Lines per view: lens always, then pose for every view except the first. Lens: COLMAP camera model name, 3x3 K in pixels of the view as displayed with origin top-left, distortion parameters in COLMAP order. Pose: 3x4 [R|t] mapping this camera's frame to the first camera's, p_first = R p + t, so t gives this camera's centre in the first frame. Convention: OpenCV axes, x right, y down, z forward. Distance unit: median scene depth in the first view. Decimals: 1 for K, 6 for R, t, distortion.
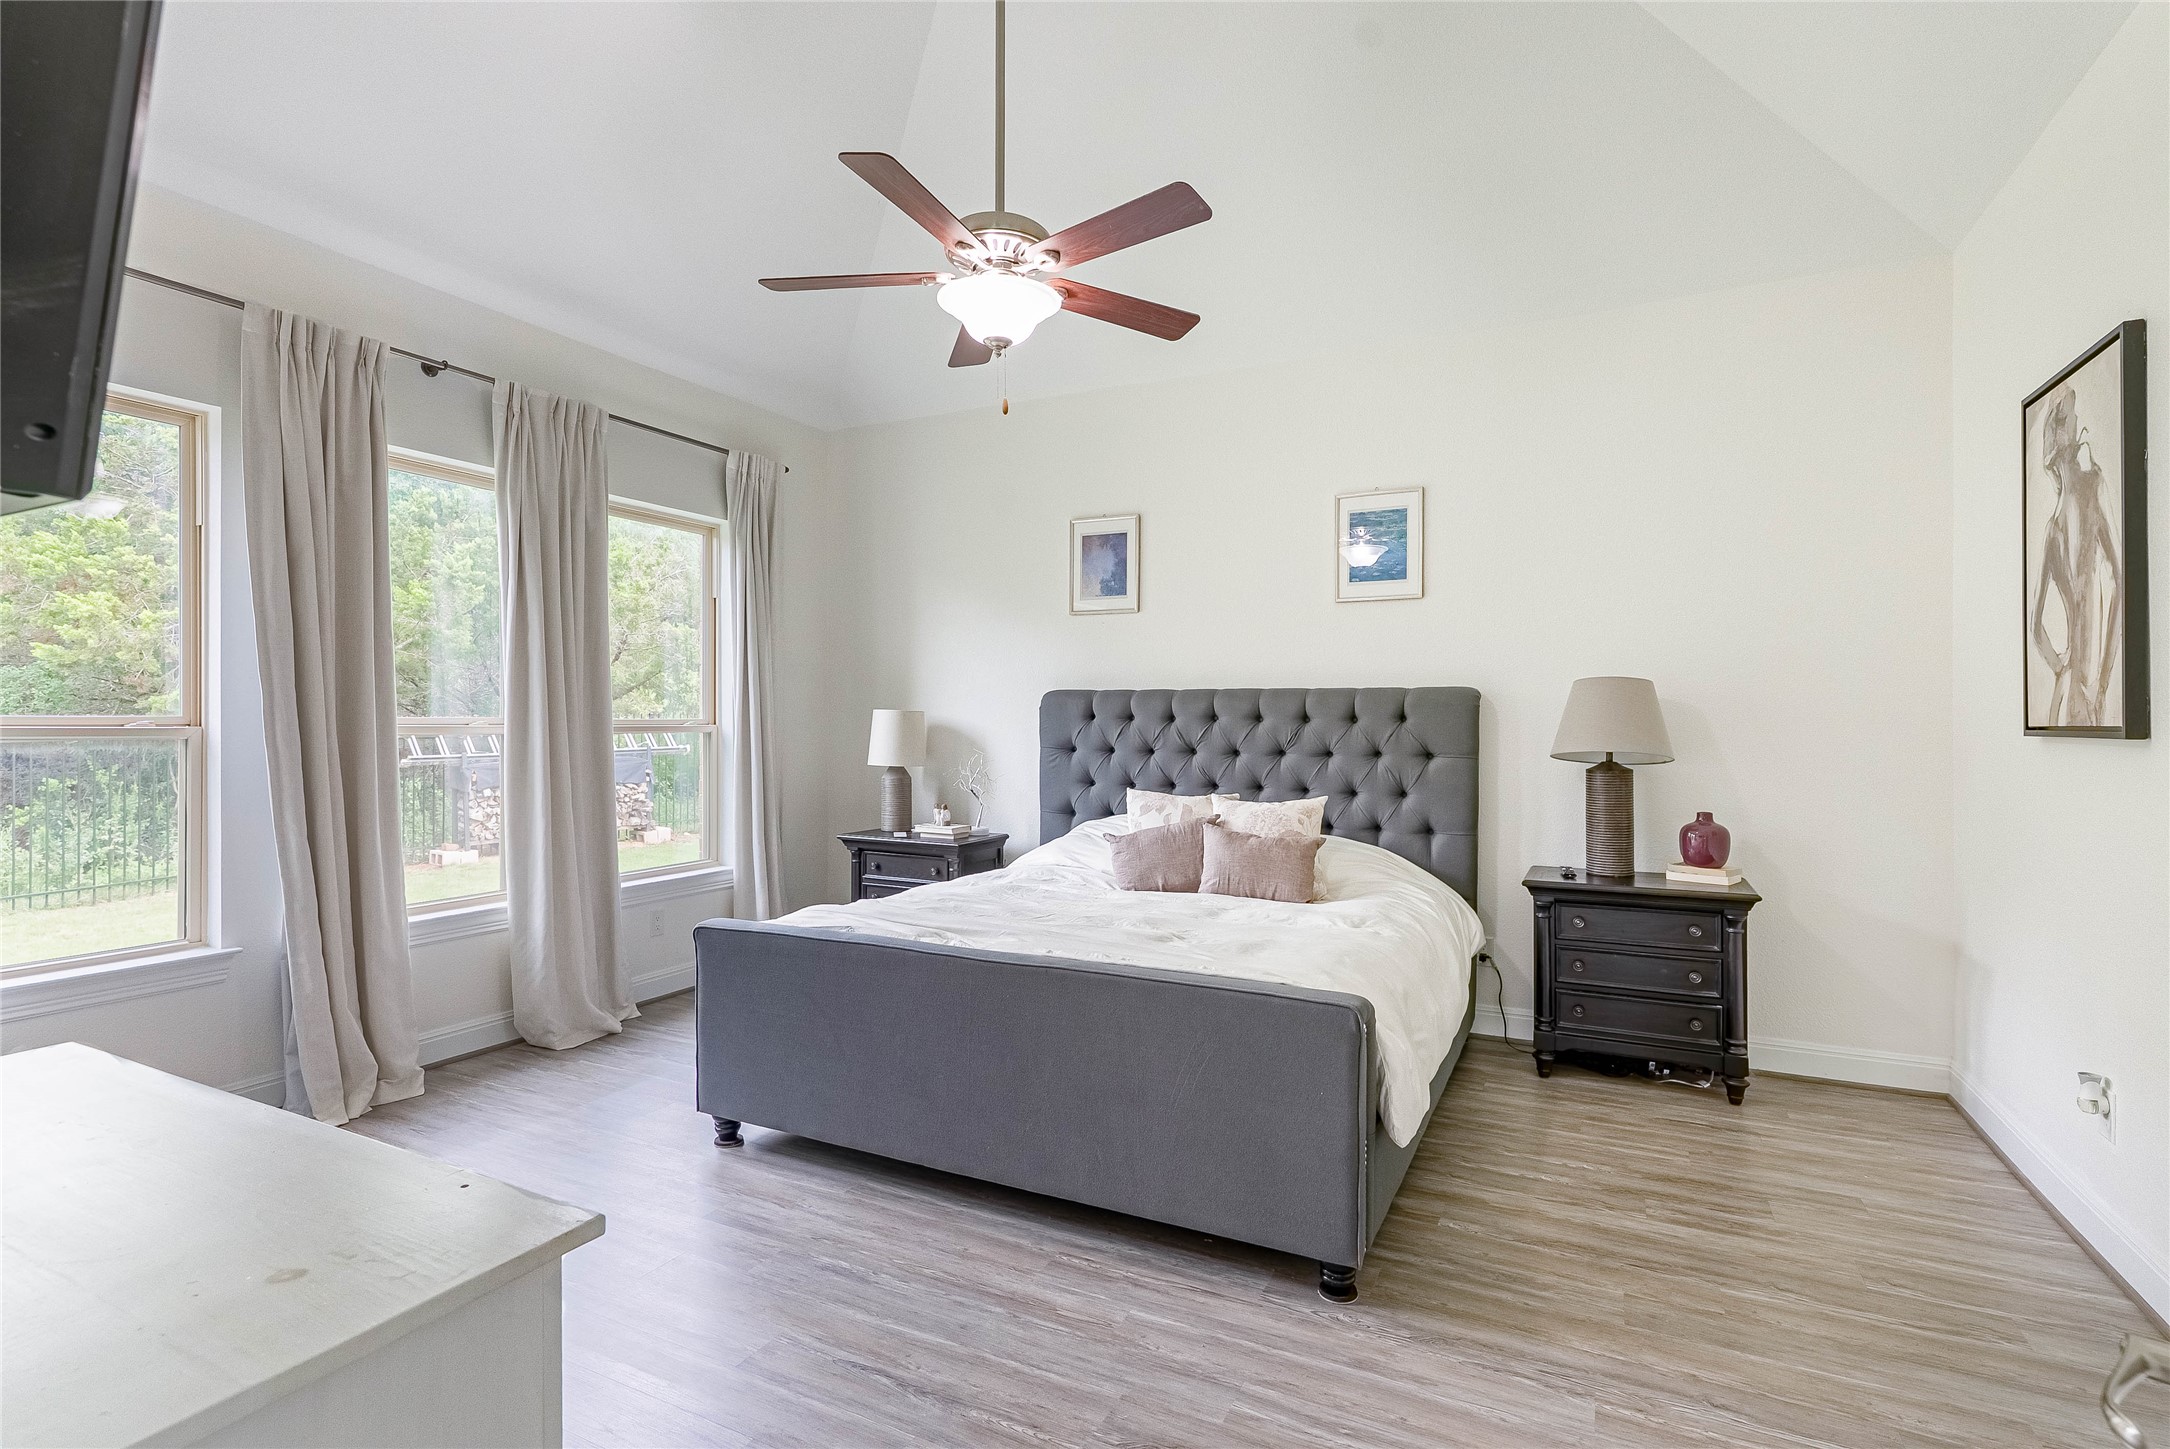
lens RADIAL K [[1032.4, 0, 1089.7], [0, 1032.4, 718.7], [0, 0, 1]] dist [-0.000822, 0.000124]
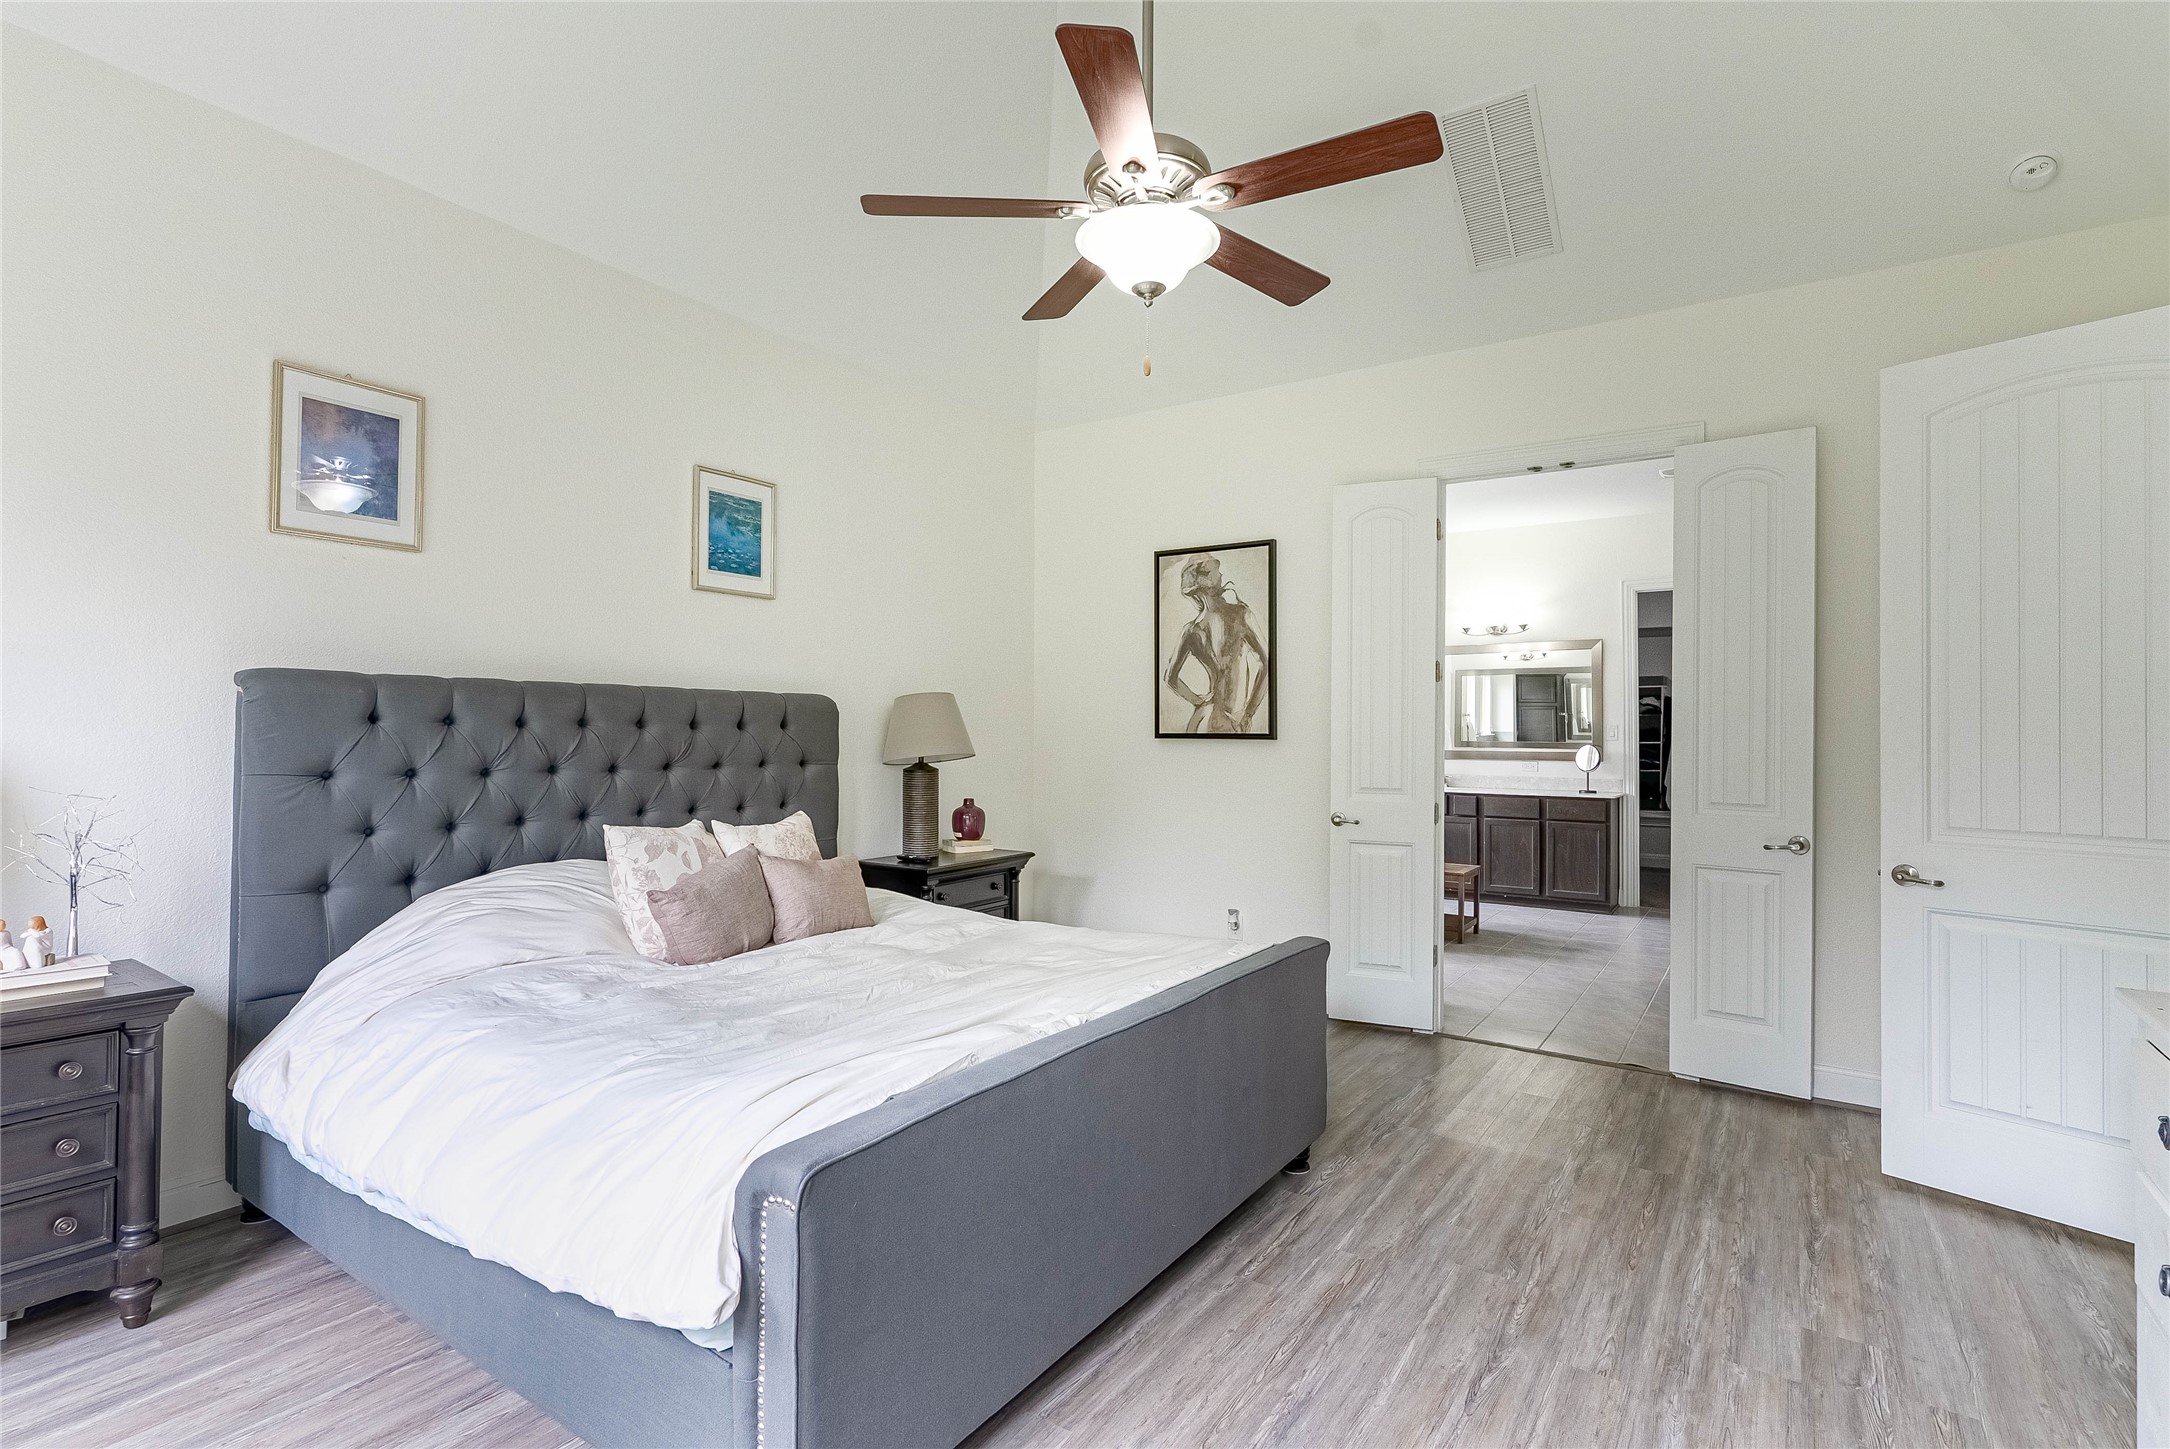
lens RADIAL K [[1034.9, 0, 1075.5], [0, 1034.9, 720.5], [0, 0, 1]] dist [0.001801, 0.000244]
pose [[0.136082, 0.008173, 0.990664, -0.690580], [-0.009221, 0.999933, -0.006983, -0.000445], [-0.990655, -0.008184, 0.136148, 0.687228]]
